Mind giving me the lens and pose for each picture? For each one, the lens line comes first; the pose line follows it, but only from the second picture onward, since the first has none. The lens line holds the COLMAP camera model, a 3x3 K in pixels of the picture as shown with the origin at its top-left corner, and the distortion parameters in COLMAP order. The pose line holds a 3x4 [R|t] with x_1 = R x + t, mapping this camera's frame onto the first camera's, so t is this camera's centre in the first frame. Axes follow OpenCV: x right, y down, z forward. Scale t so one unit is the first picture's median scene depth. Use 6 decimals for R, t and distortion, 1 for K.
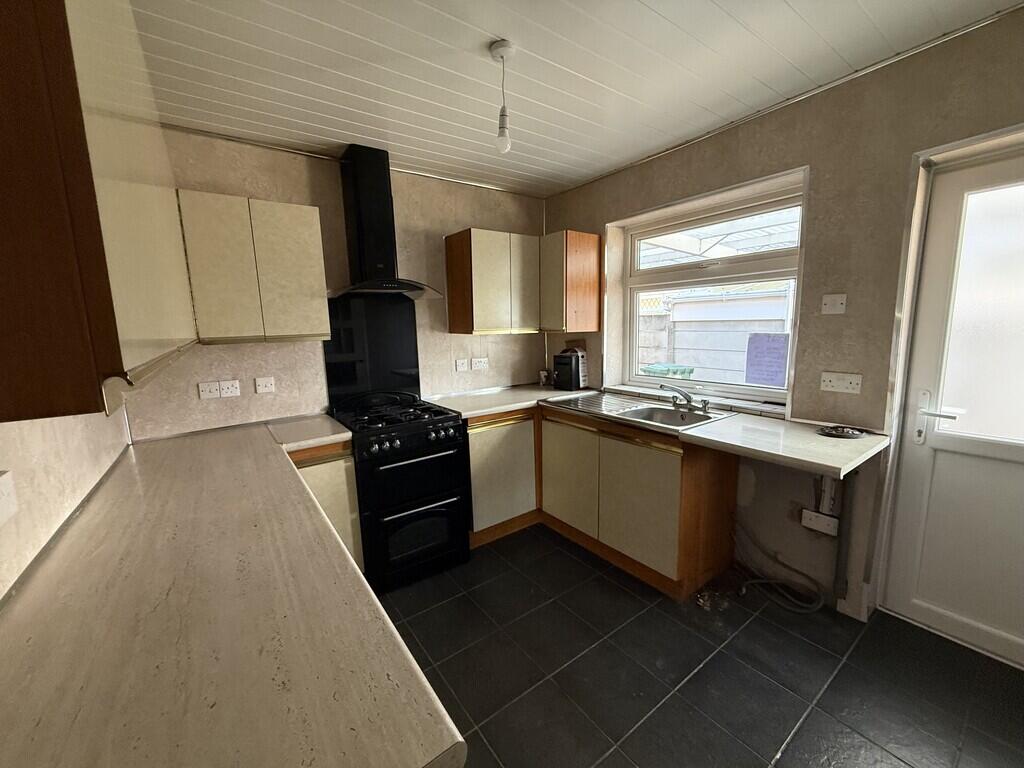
lens RADIAL K [[409.1, 0, 512.0], [0, 409.1, 384.0], [0, 0, 1]] dist [-0.000084, 0.000144]
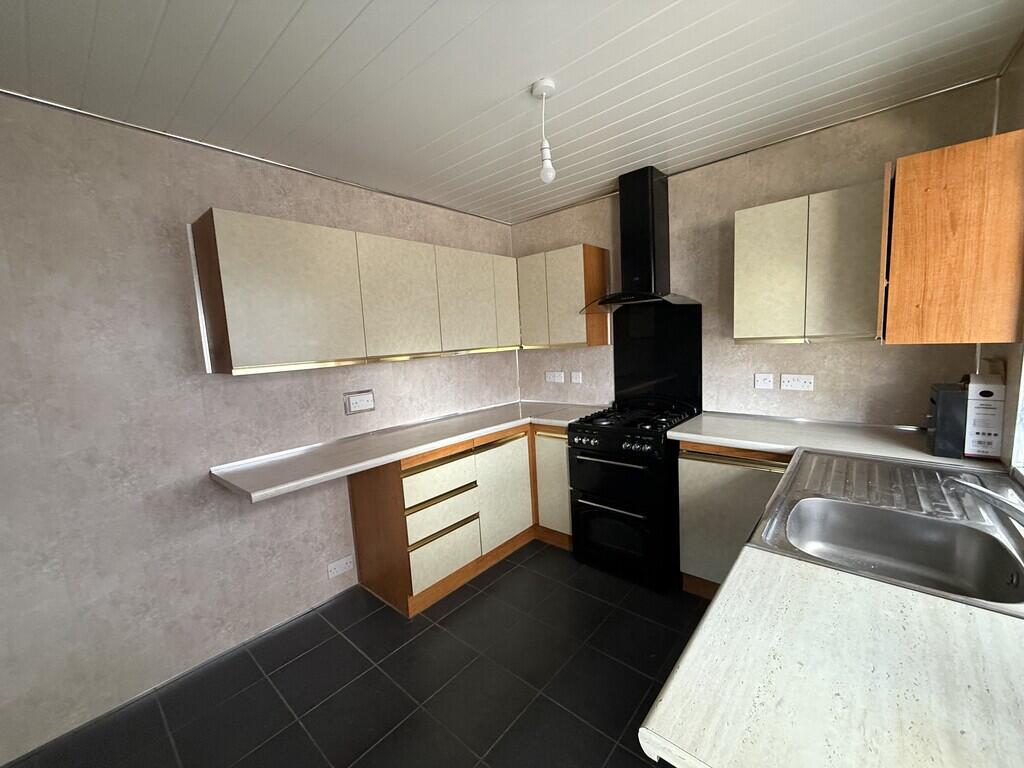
lens RADIAL K [[409.1, 0, 512.0], [0, 409.1, 384.0], [0, 0, 1]] dist [-0.000084, 0.000144]
pose [[0.225800, 0.125013, -0.966119, 0.673527], [-0.098186, 0.989602, 0.105103, -0.097708], [0.969213, 0.071127, 0.235727, 0.453889]]
